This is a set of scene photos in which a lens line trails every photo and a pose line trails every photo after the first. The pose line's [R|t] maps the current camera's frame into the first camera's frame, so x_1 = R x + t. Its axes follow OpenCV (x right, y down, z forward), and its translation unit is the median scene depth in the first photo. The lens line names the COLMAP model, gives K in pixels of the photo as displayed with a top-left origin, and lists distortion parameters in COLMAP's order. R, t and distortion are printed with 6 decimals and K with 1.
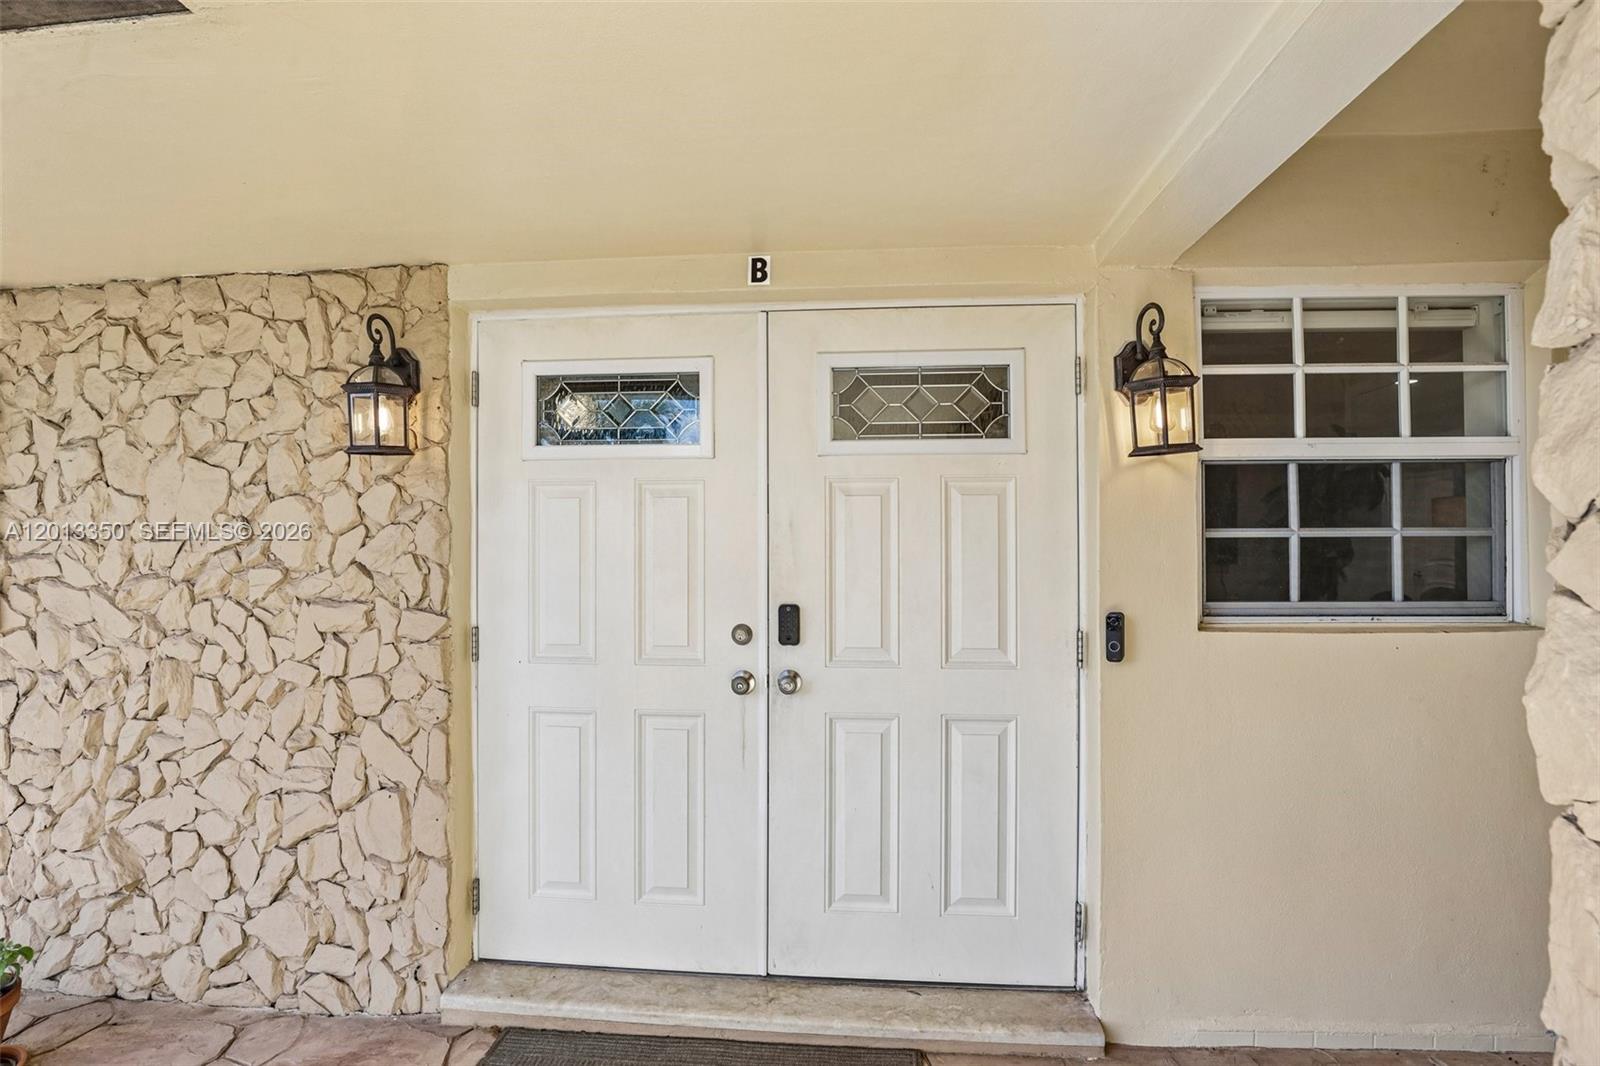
lens RADIAL K [[734.0, 0, 808.0], [0, 734.0, 525.8], [0, 0, 1]] dist [-0.035509, 0.008849]
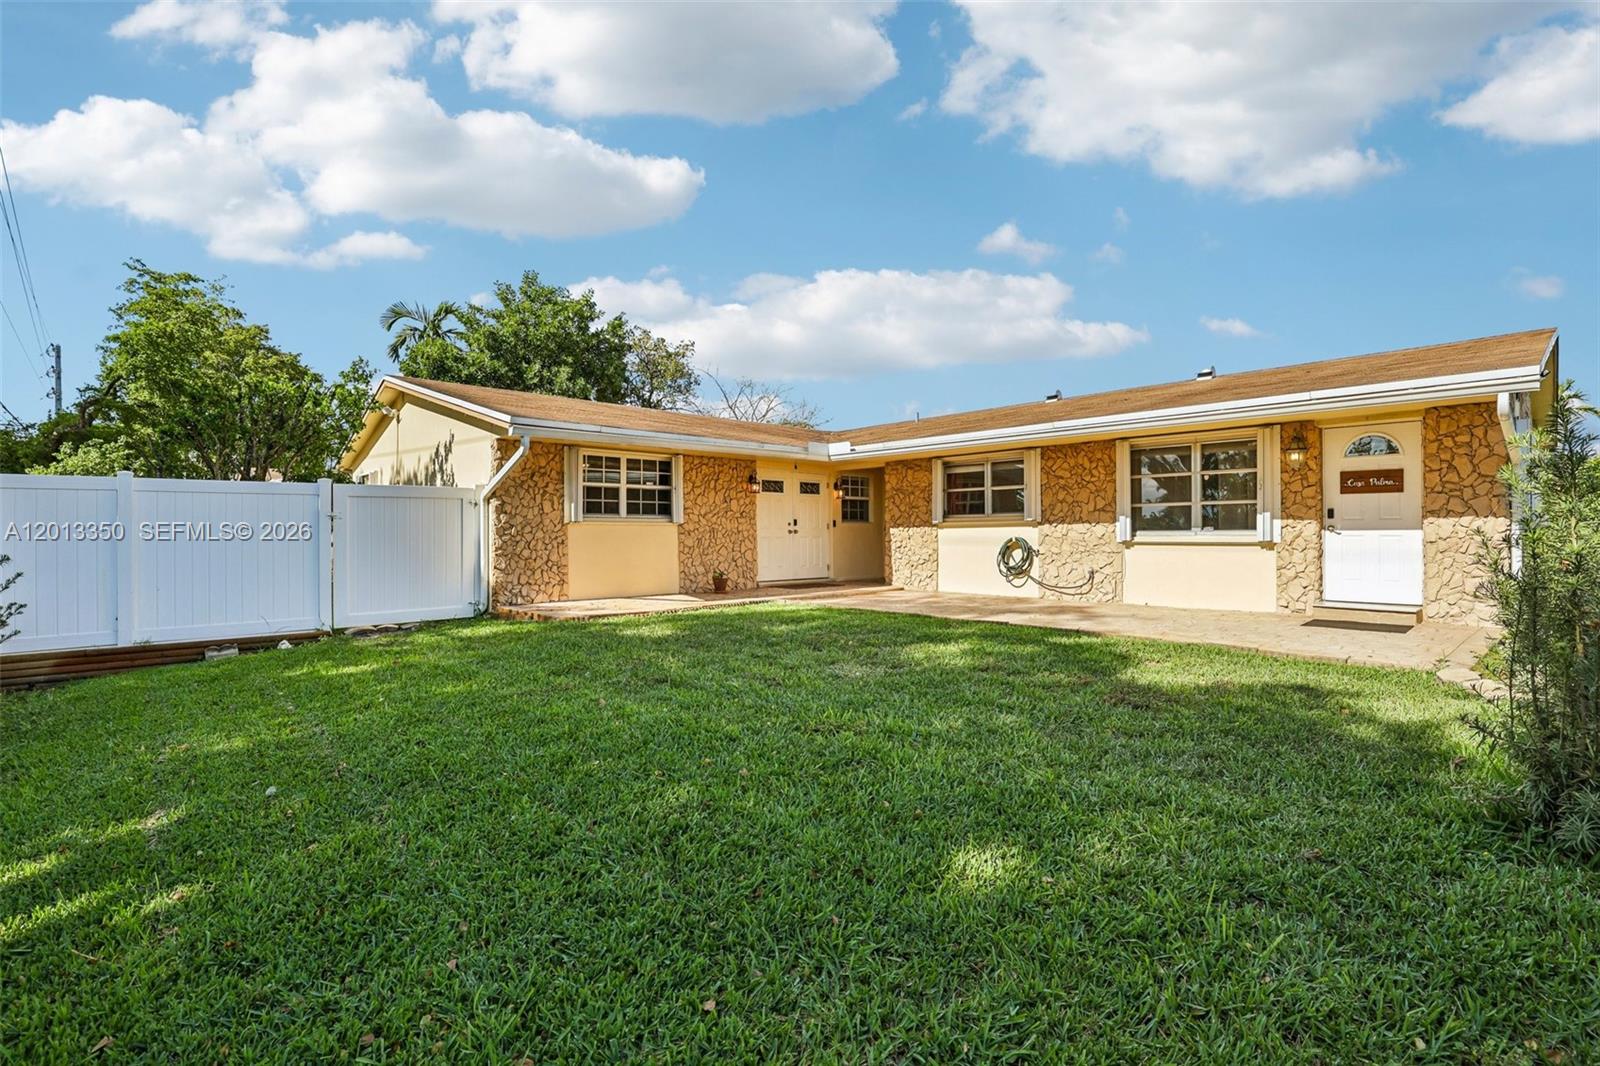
lens RADIAL K [[734.0, 0, 807.7], [0, 734.0, 532.4], [0, 0, 1]] dist [-0.035509, 0.008849]
pose [[0.679610, 0.004127, 0.733562, -4.583984], [0.005523, 0.999927, -0.010742, 0.289290], [-0.733553, 0.011351, 0.679537, -3.355301]]
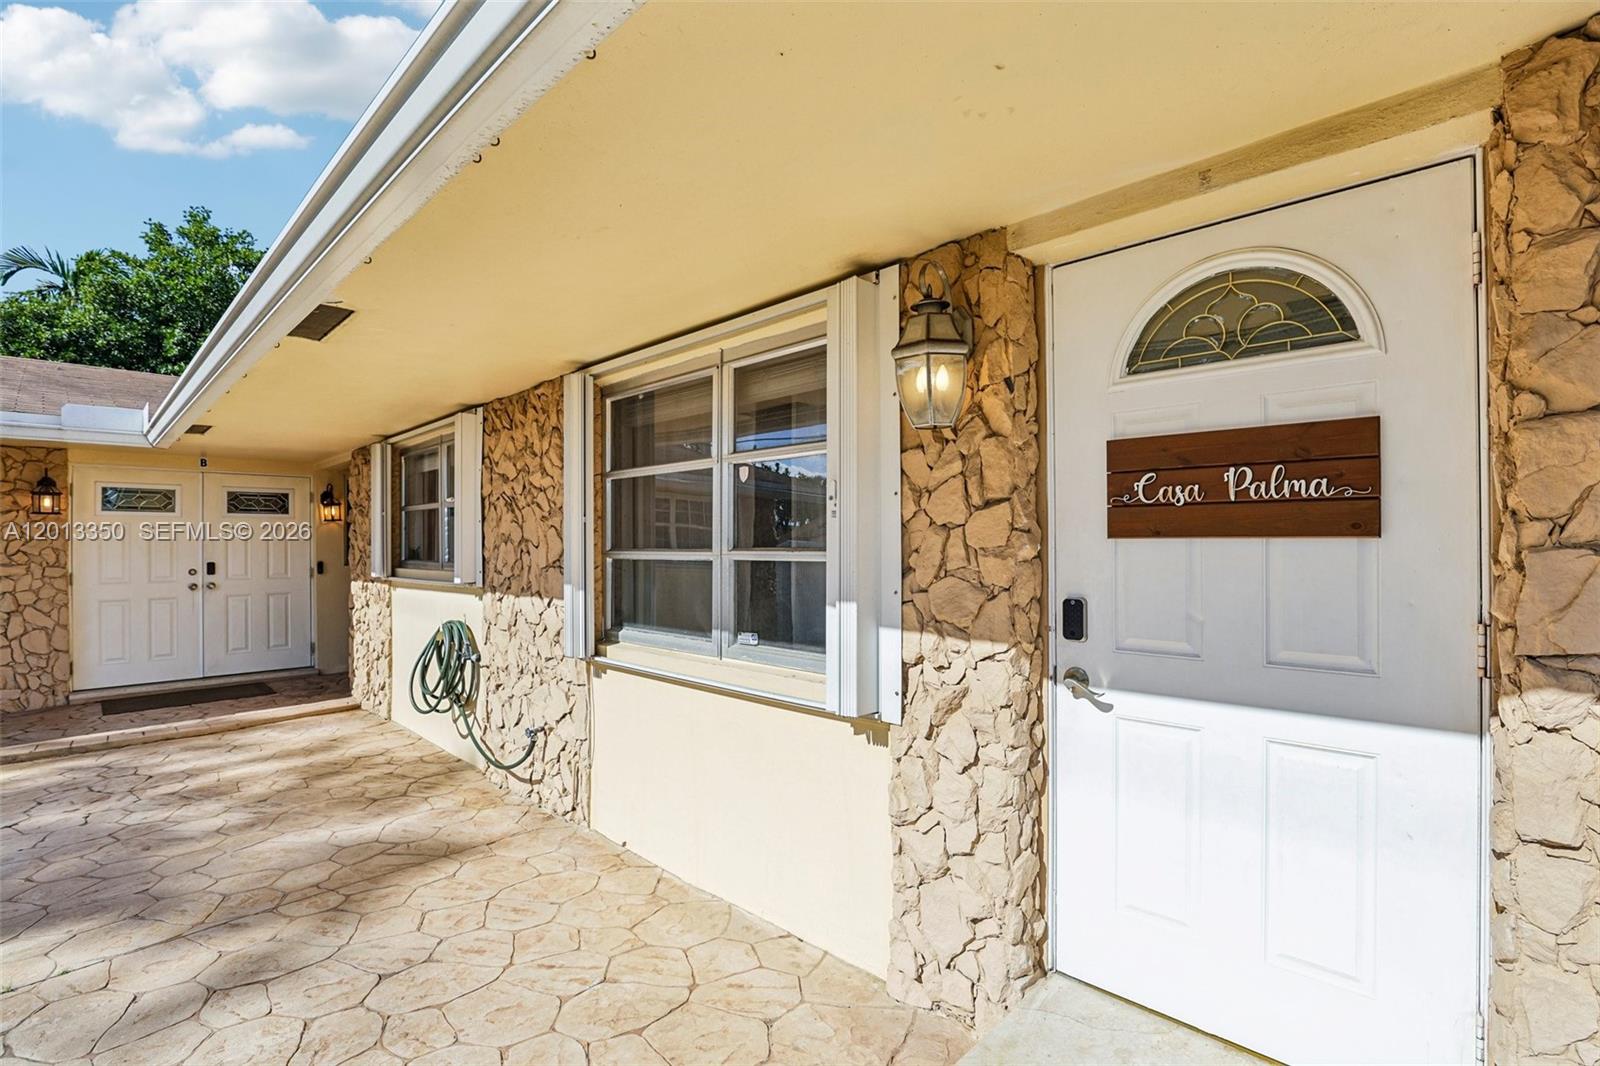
lens RADIAL K [[734.0, 0, 803.4], [0, 734.0, 540.1], [0, 0, 1]] dist [-0.035509, 0.008849]
pose [[0.642583, 0.004172, 0.766205, -0.792523], [0.008809, 0.999879, -0.012832, 0.072143], [-0.766165, 0.014995, 0.642469, -3.118211]]
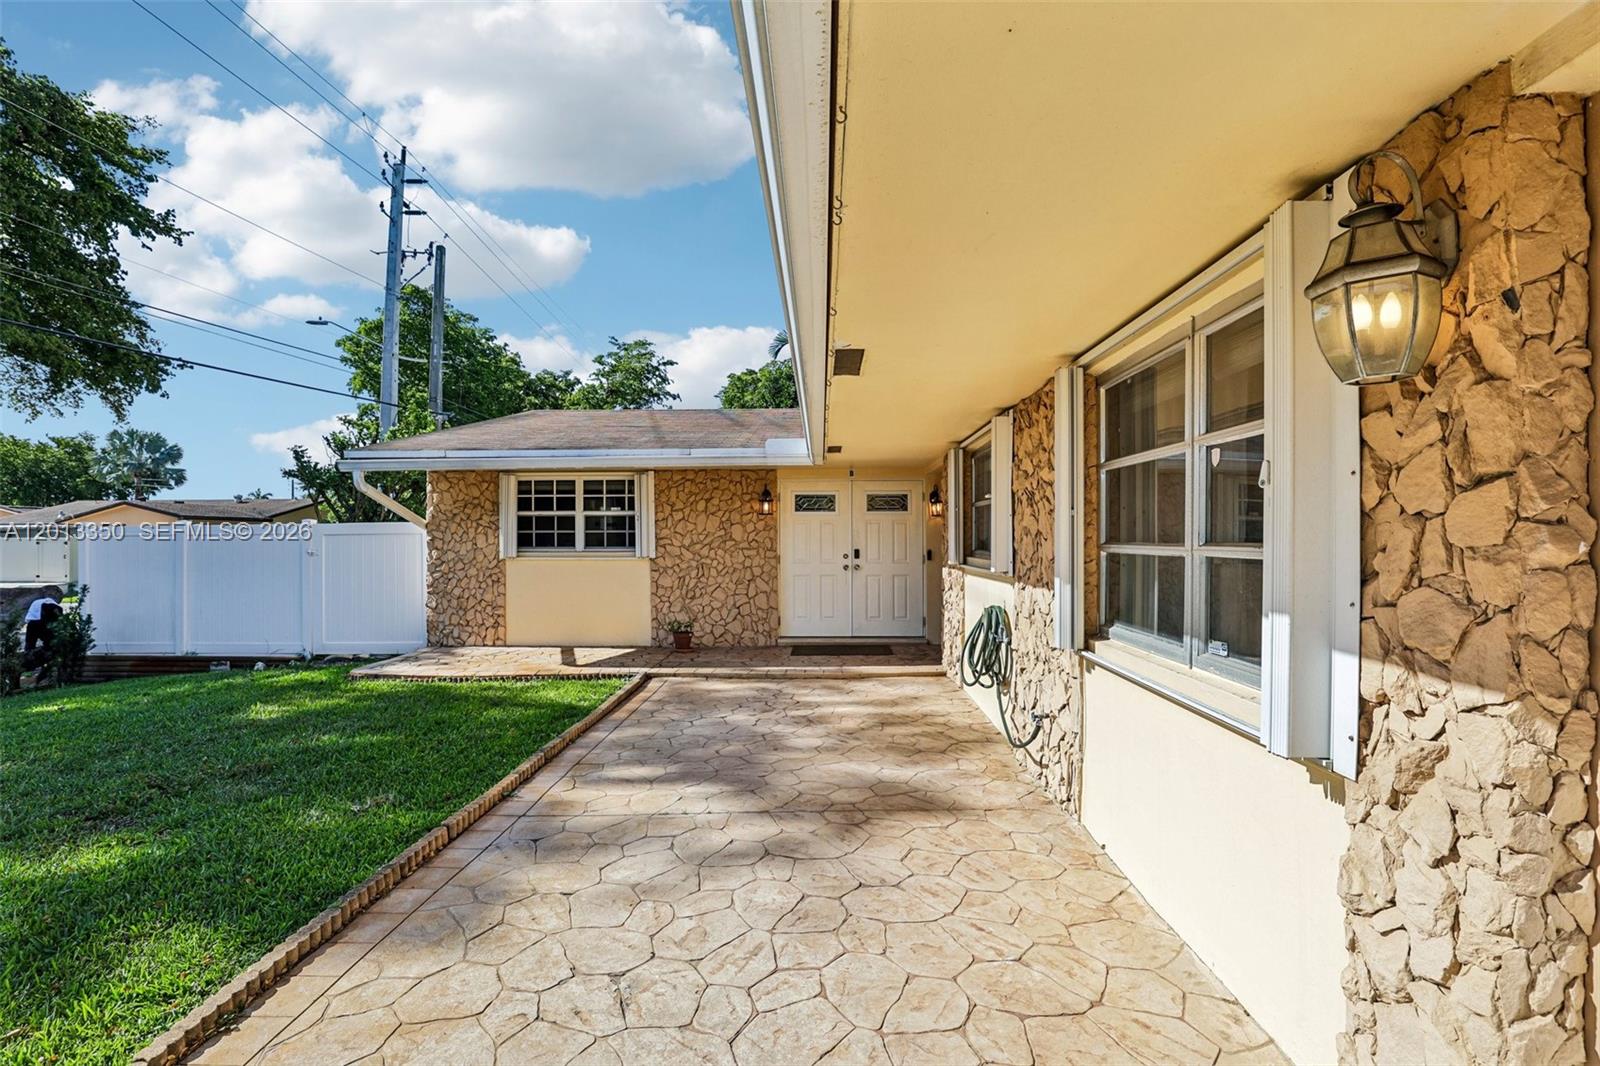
lens RADIAL K [[734.0, 0, 804.3], [0, 734.0, 540.2], [0, 0, 1]] dist [-0.035509, 0.008849]
pose [[0.998902, 0.001657, 0.046822, -0.535184], [-0.001497, 0.999993, -0.003441, 0.069179], [-0.046827, 0.003367, 0.998897, -3.290076]]
